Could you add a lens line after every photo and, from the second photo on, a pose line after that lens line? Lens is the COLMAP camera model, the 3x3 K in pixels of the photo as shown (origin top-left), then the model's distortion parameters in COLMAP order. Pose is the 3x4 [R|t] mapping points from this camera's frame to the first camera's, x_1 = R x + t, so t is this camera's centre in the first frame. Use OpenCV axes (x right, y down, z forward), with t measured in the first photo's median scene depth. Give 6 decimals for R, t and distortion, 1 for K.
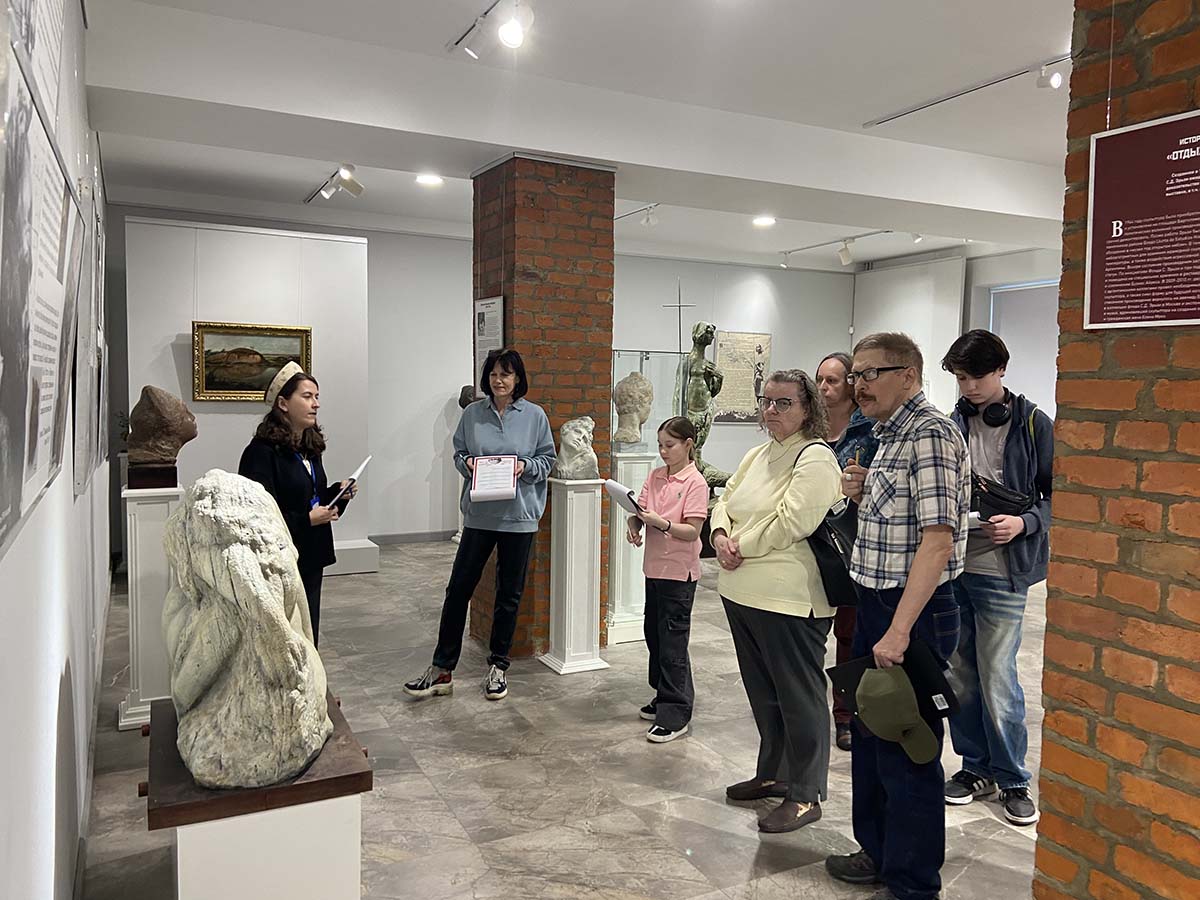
lens RADIAL K [[917.1, 0, 606.2], [0, 917.1, 442.9], [0, 0, 1]] dist [0.126926, -0.163449]
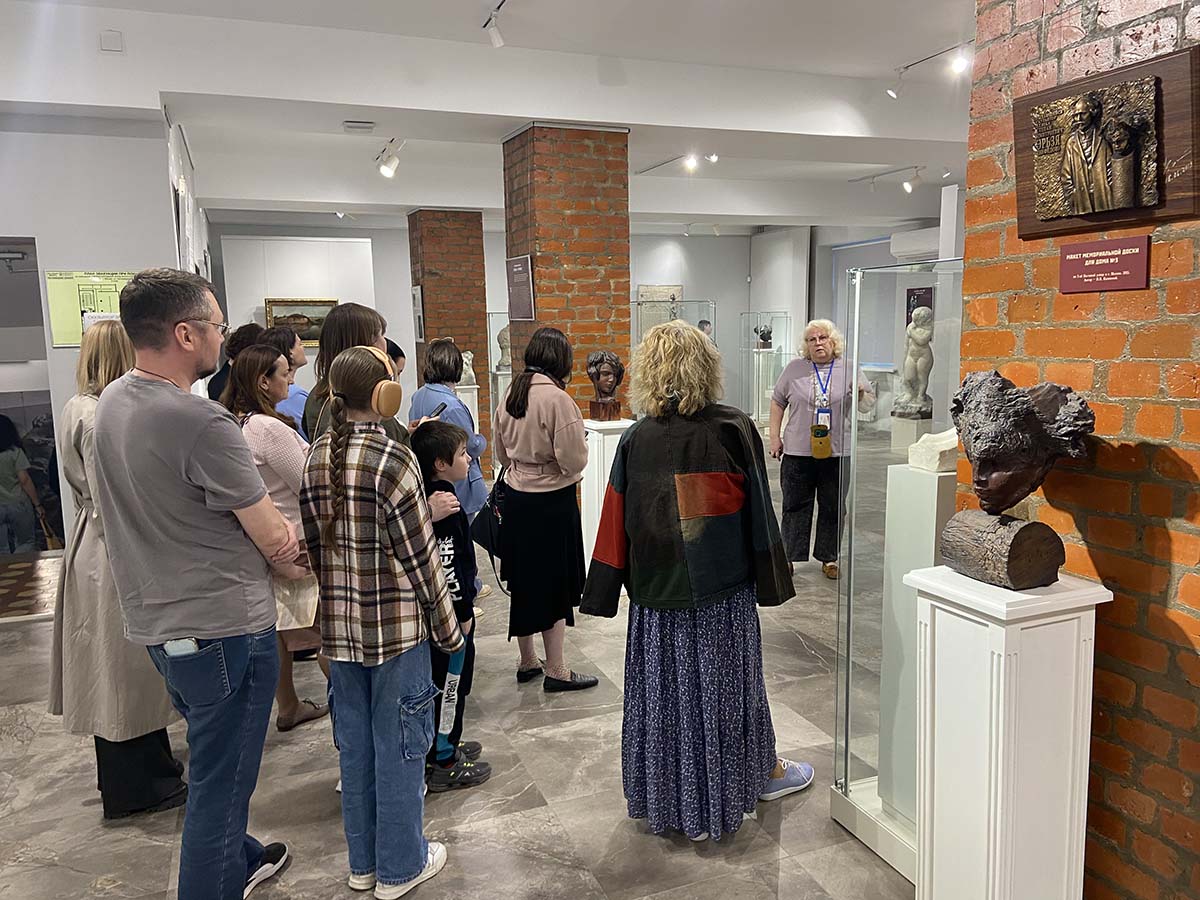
lens RADIAL K [[917.1, 0, 606.2], [0, 917.1, 442.9], [0, 0, 1]] dist [0.126926, -0.163449]
pose [[0.995002, -0.022036, -0.097395, 0.278939], [0.028764, 0.997255, 0.068227, 0.023598], [0.095624, -0.070687, 0.992905, -0.524178]]
